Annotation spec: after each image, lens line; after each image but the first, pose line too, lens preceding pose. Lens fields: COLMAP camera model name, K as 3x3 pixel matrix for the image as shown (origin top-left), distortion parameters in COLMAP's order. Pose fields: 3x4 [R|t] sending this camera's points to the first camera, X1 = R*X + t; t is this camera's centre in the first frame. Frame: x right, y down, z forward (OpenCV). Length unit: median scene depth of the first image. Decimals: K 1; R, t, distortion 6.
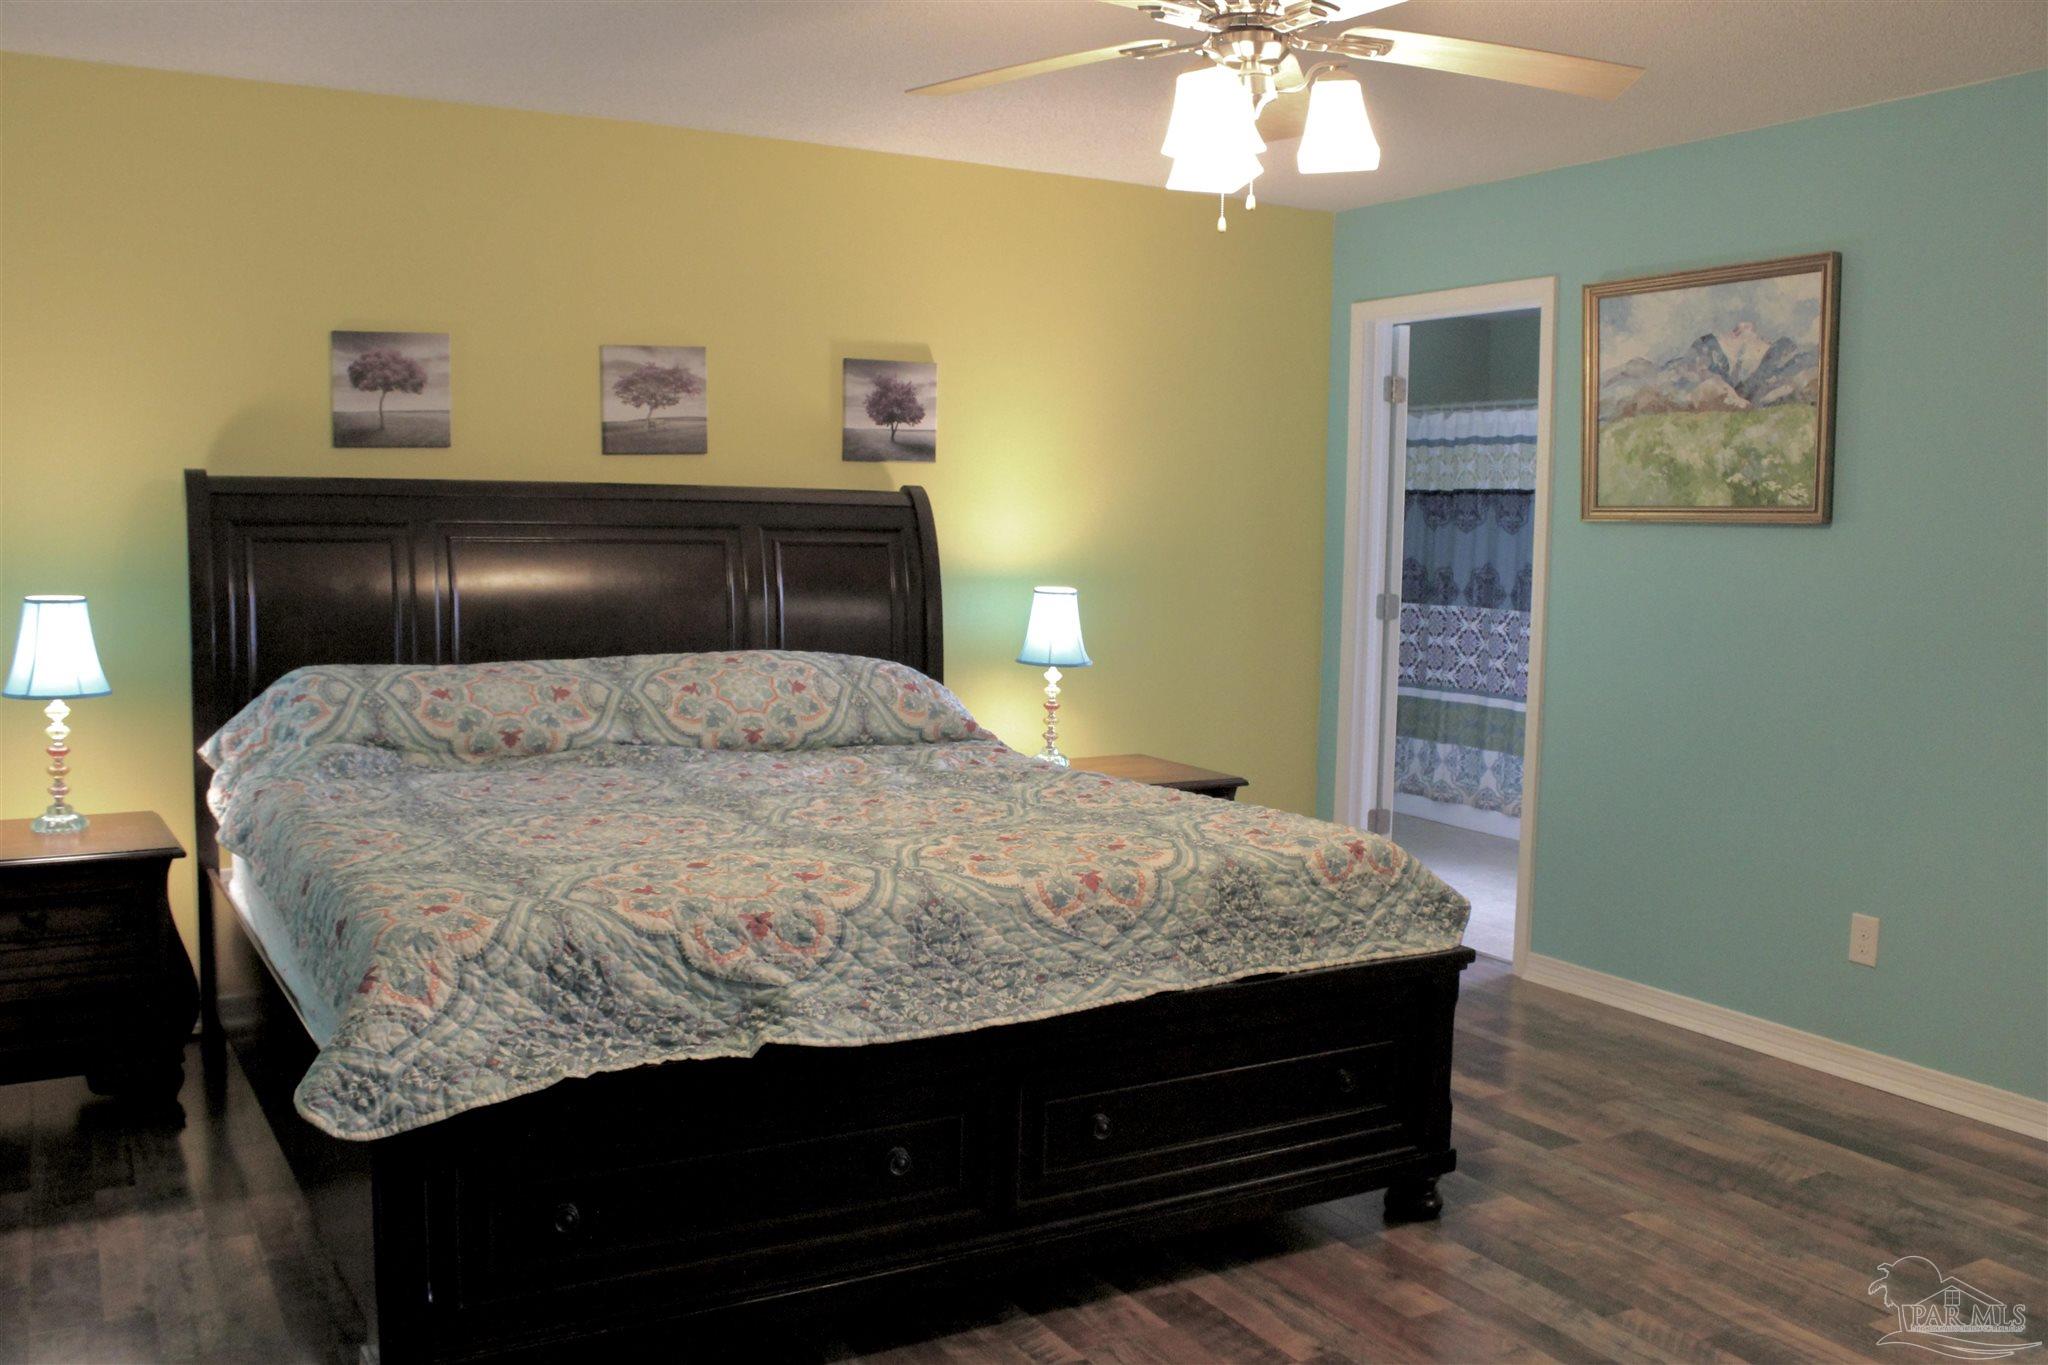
lens RADIAL K [[1843.0, 0, 1024.9], [0, 1843.0, 690.7], [0, 0, 1]] dist [-0.126530, -0.001230]
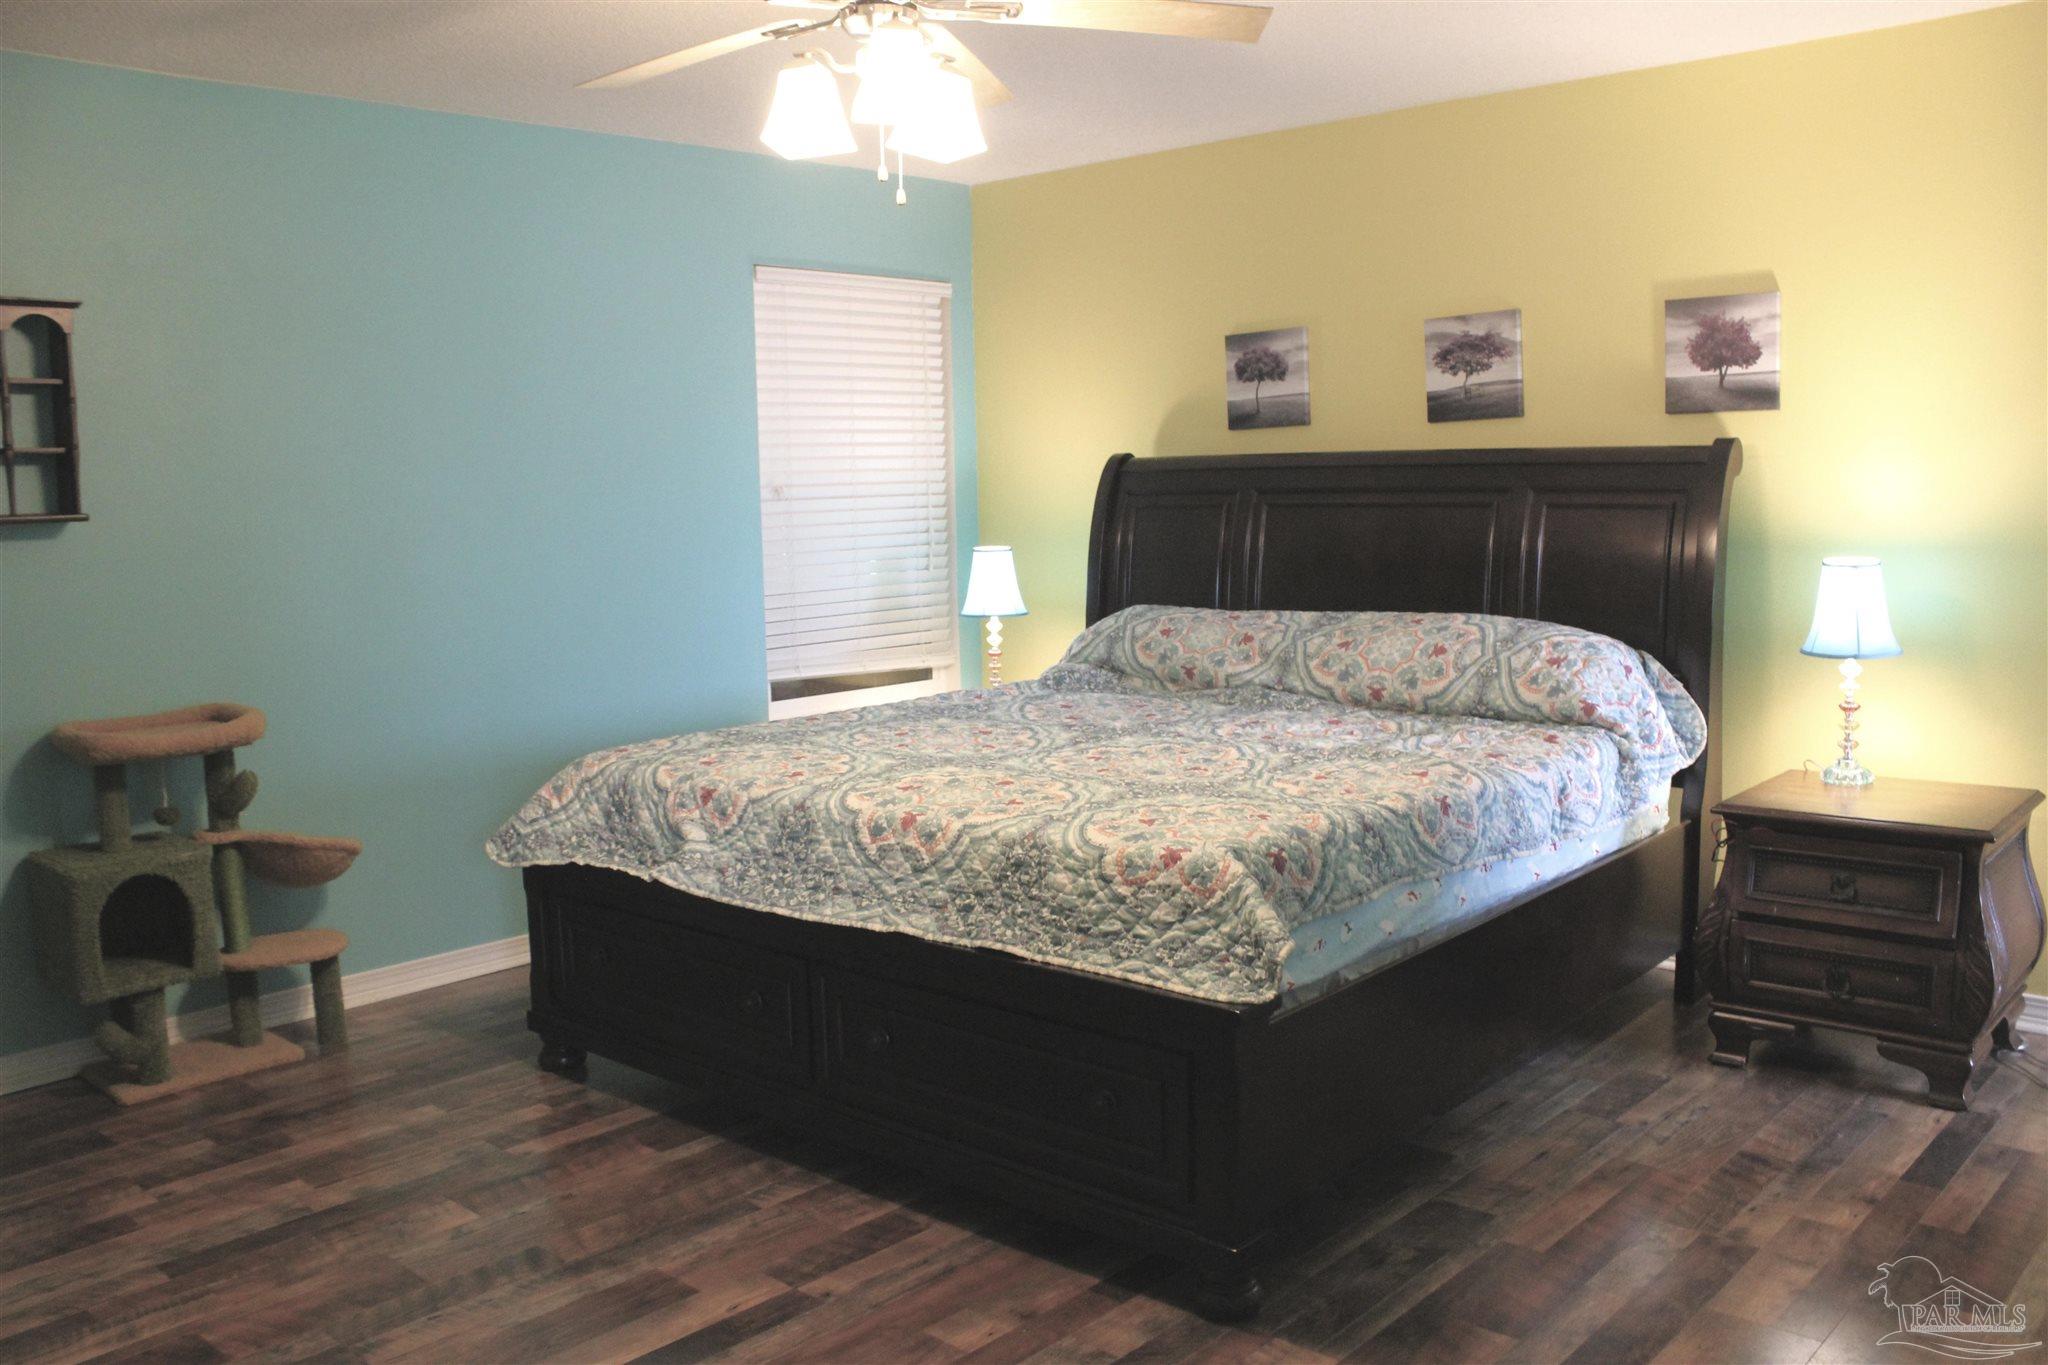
lens RADIAL K [[1709.2, 0, 1025.0], [0, 1709.2, 683.7], [0, 0, 1]] dist [-0.106714, 0.005873]
pose [[0.312238, 0.085412, -0.946156, 0.706792], [-0.061168, 0.995691, 0.069698, -0.036320], [0.948033, 0.036112, 0.316117, 0.521887]]
